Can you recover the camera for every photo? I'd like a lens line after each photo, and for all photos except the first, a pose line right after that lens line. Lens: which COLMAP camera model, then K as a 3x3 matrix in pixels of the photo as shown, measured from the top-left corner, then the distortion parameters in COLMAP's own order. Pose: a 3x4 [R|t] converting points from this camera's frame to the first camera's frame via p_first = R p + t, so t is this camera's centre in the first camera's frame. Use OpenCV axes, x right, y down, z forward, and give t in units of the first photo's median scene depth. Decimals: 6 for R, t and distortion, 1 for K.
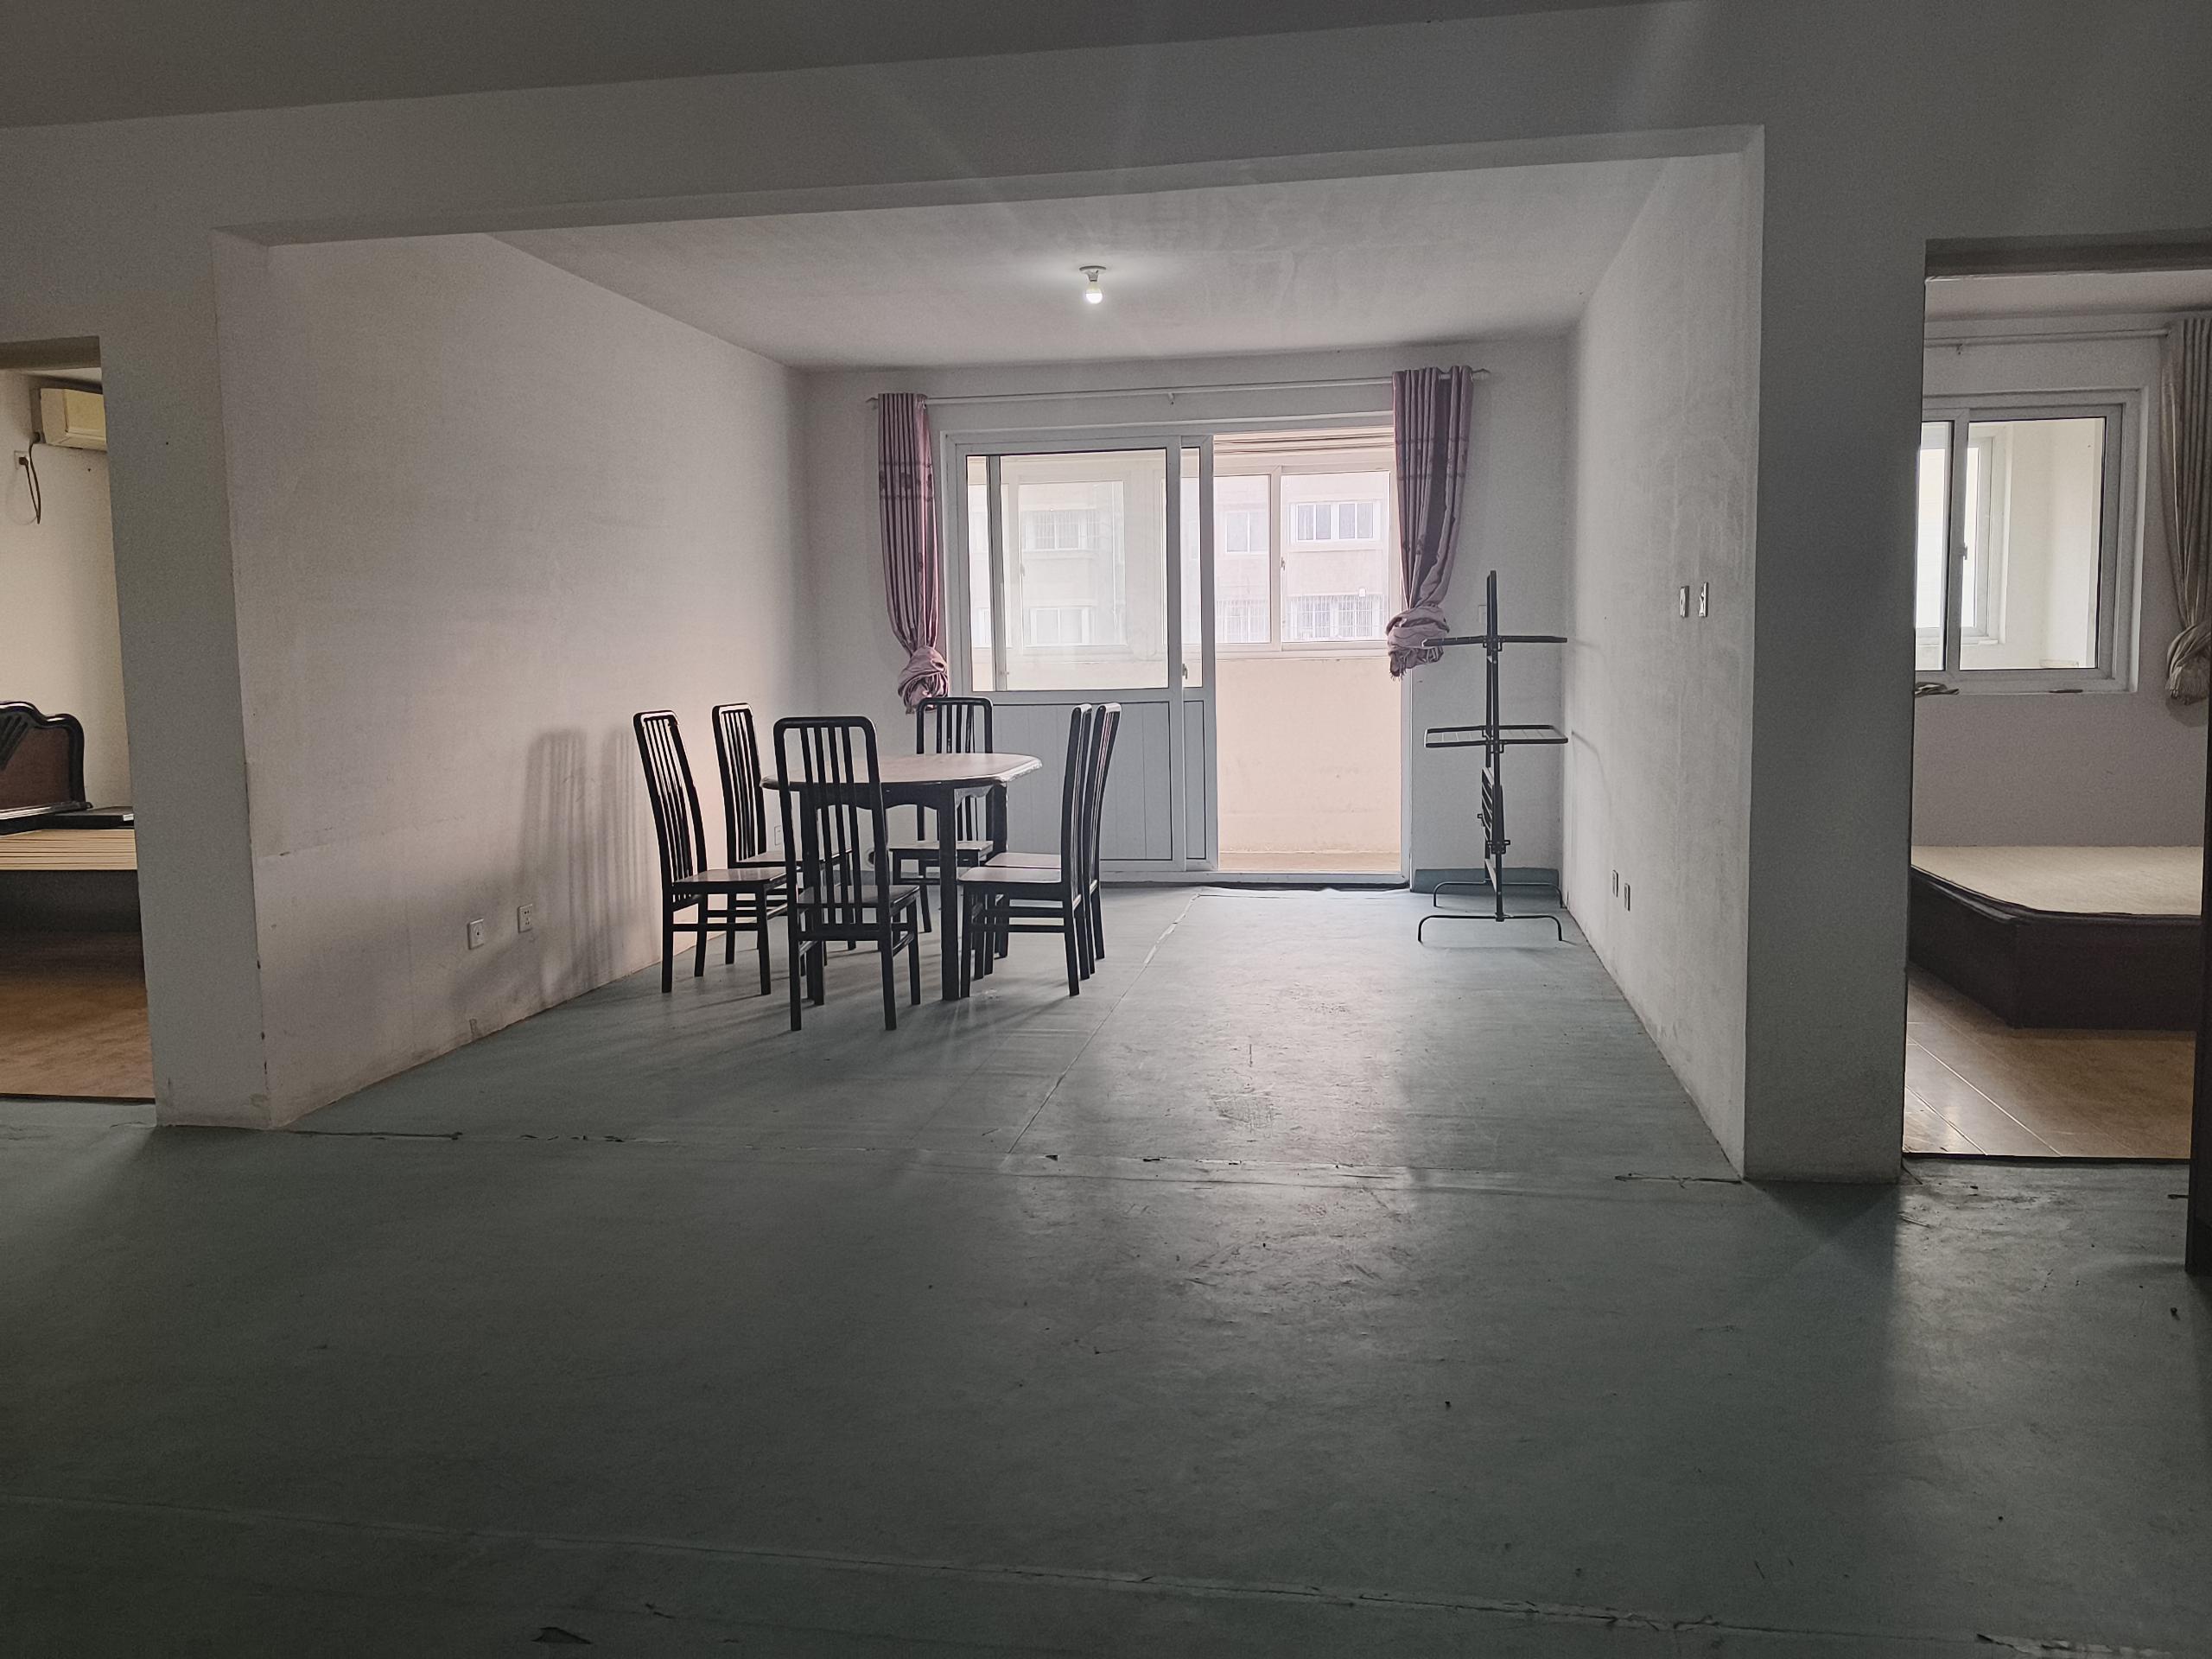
lens RADIAL K [[1670.6, 0, 1104.4], [0, 1670.6, 801.2], [0, 0, 1]] dist [0.067438, -0.124374]
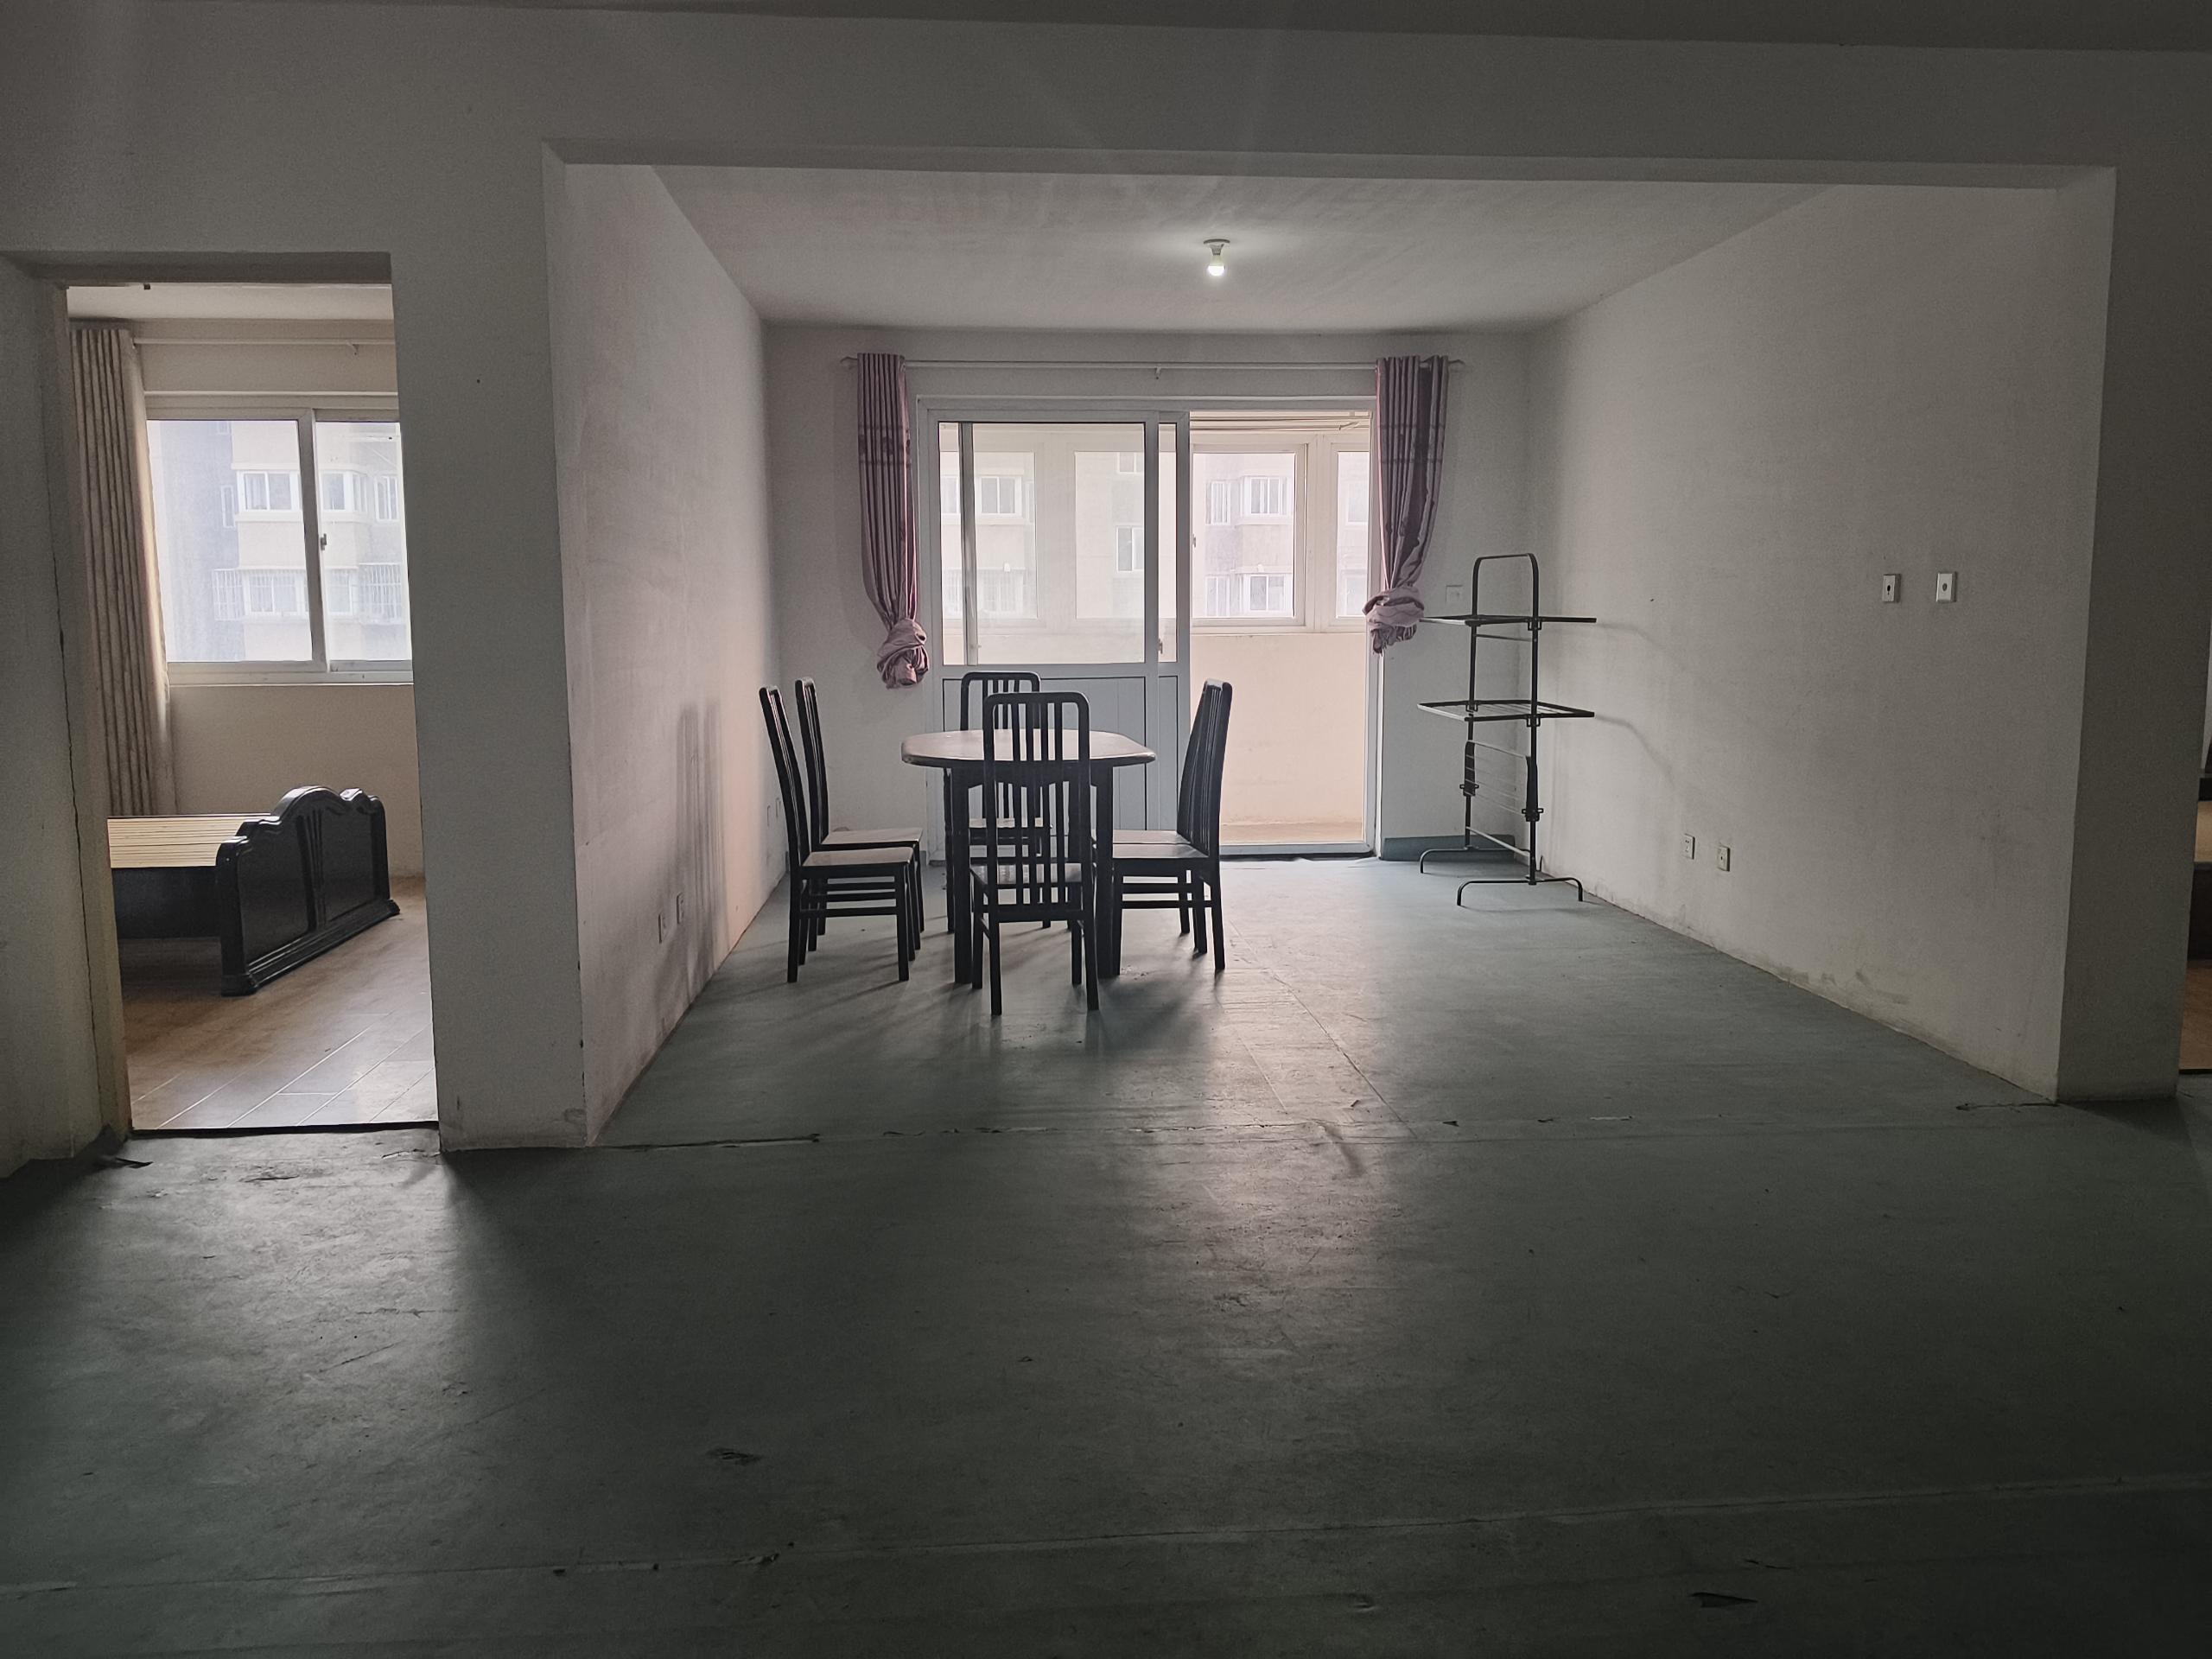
lens RADIAL K [[1676.7, 0, 1111.7], [0, 1676.7, 825.4], [0, 0, 1]] dist [0.067667, -0.124505]
pose [[0.967581, -0.018995, 0.251845, -0.251726], [0.011579, 0.999456, 0.030894, -0.001828], [-0.252295, -0.026976, 0.967274, 0.028530]]
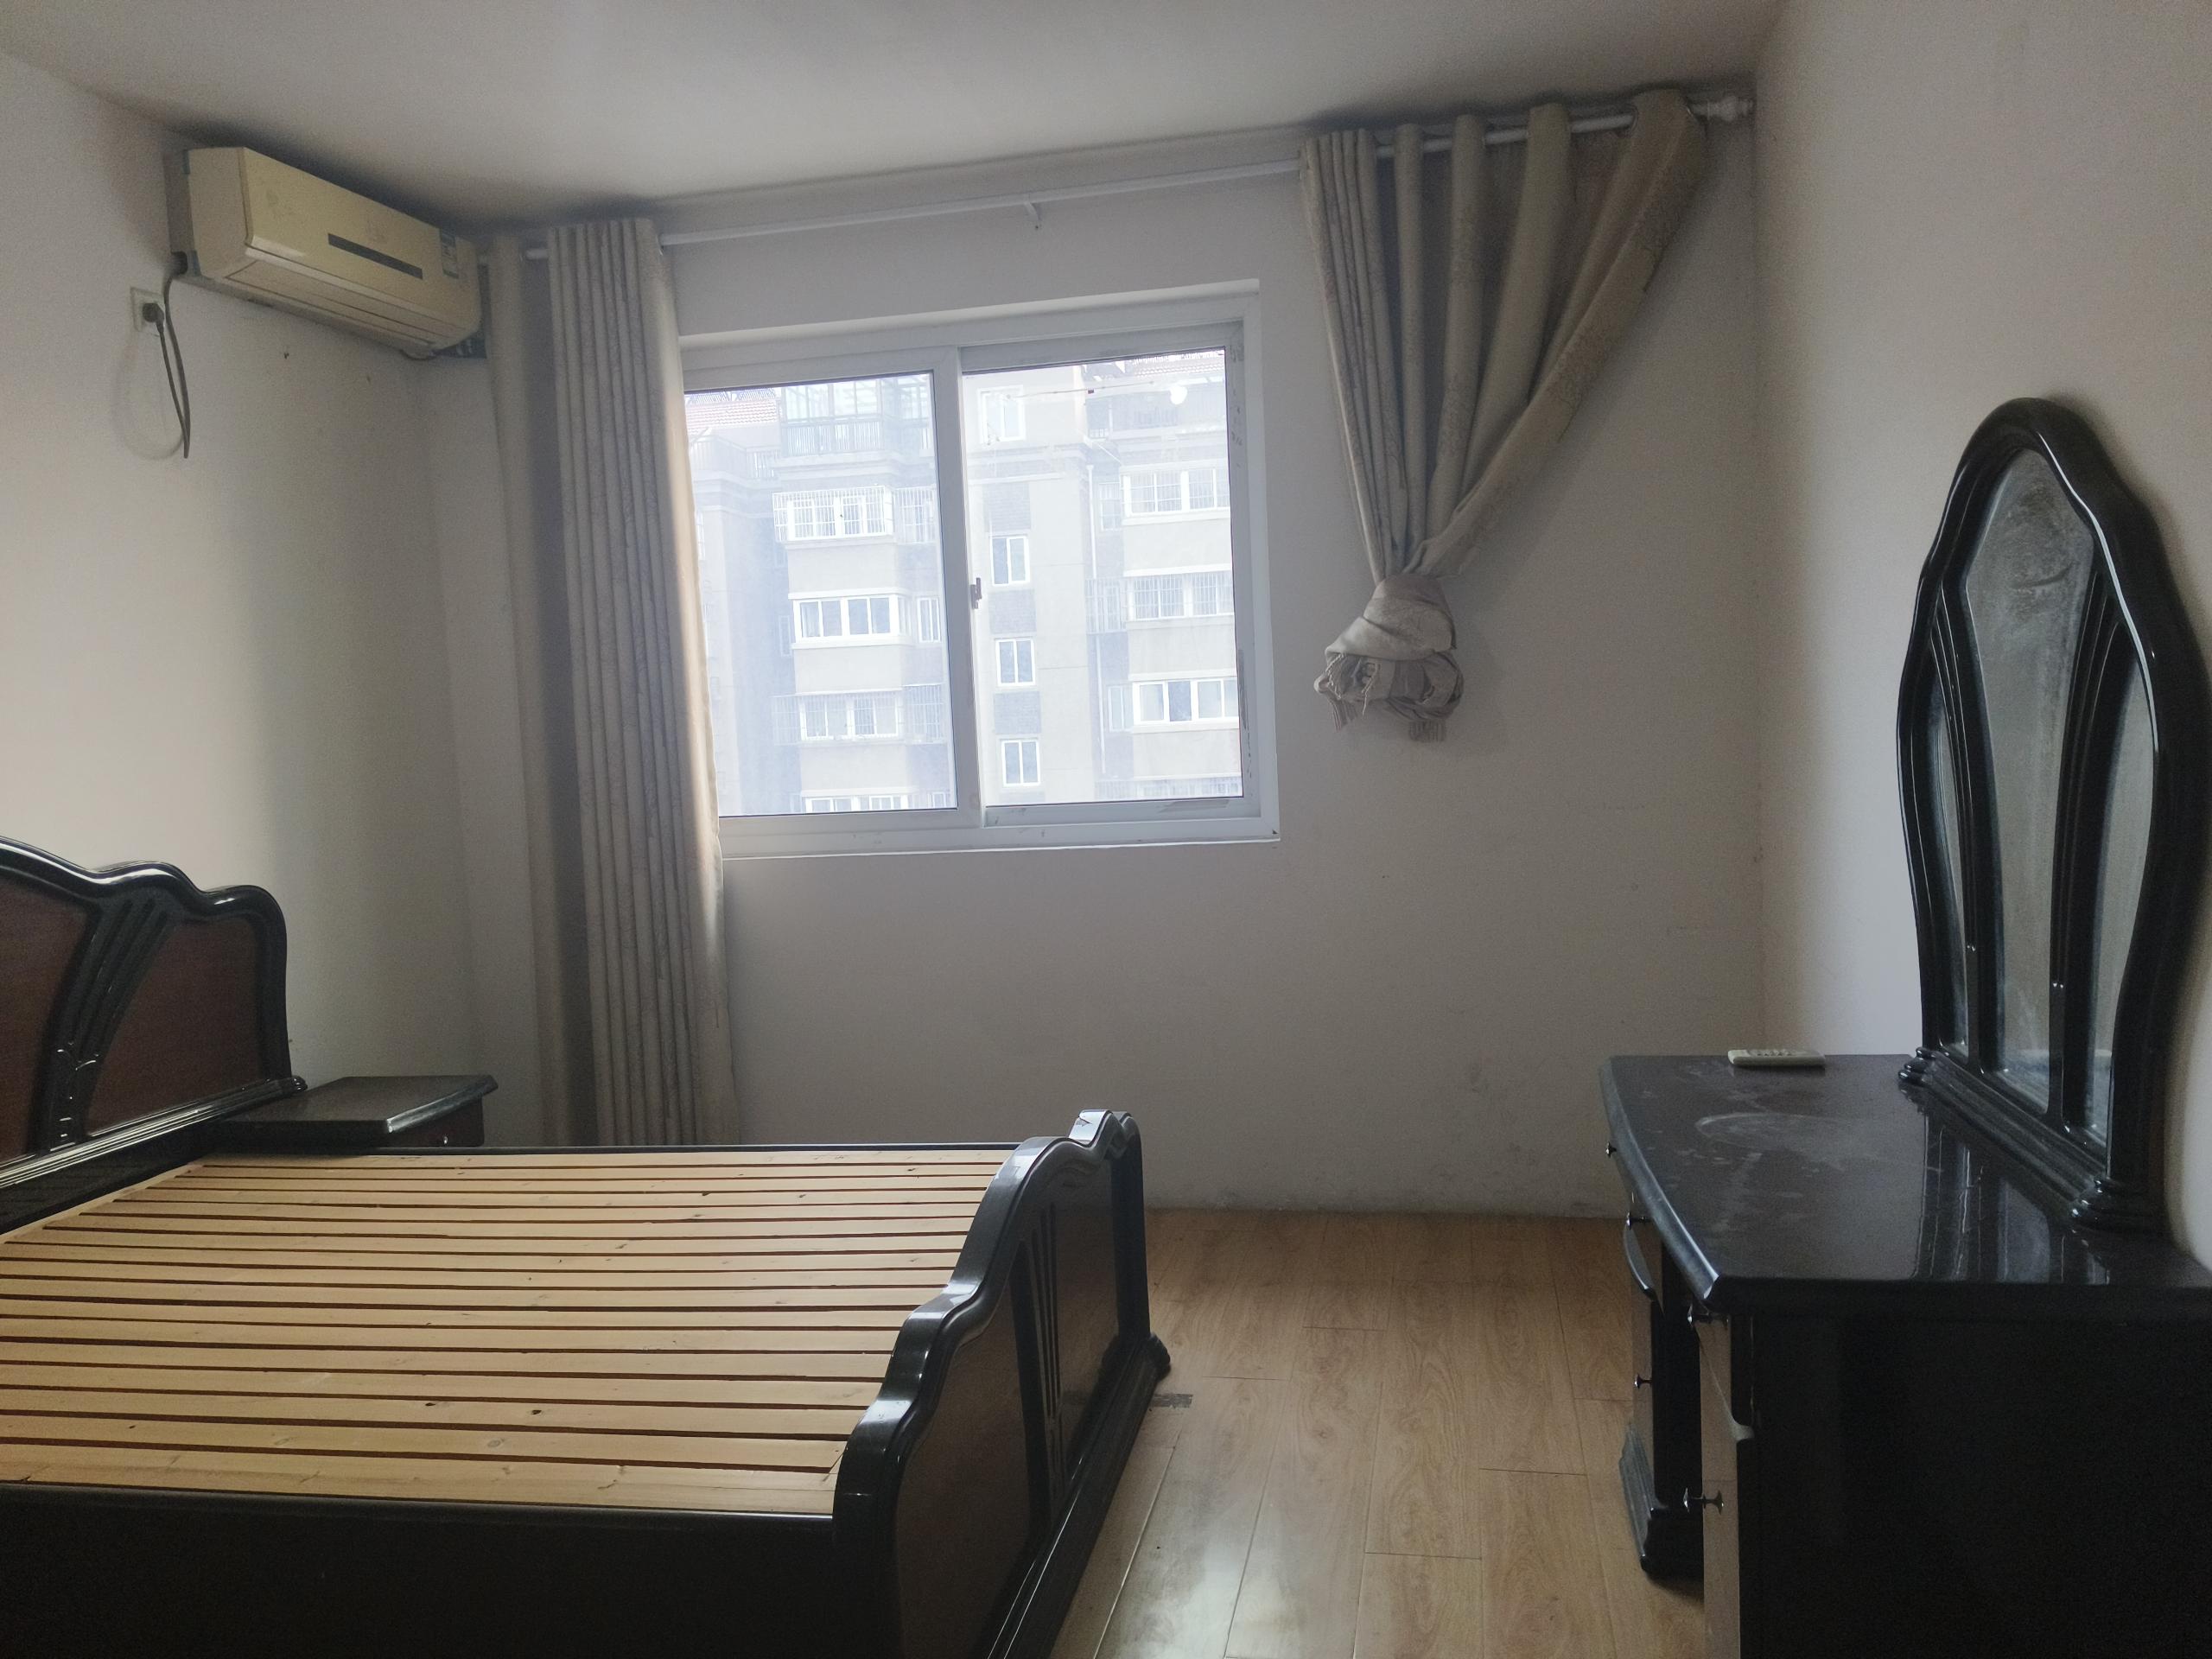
lens RADIAL K [[1676.7, 0, 1111.7], [0, 1676.7, 825.4], [0, 0, 1]] dist [0.067667, -0.124505]
pose [[0.999068, -0.029594, -0.031437, -0.389689], [0.028528, 0.999020, -0.033836, -0.048395], [0.032407, 0.032908, 0.998933, 0.581815]]
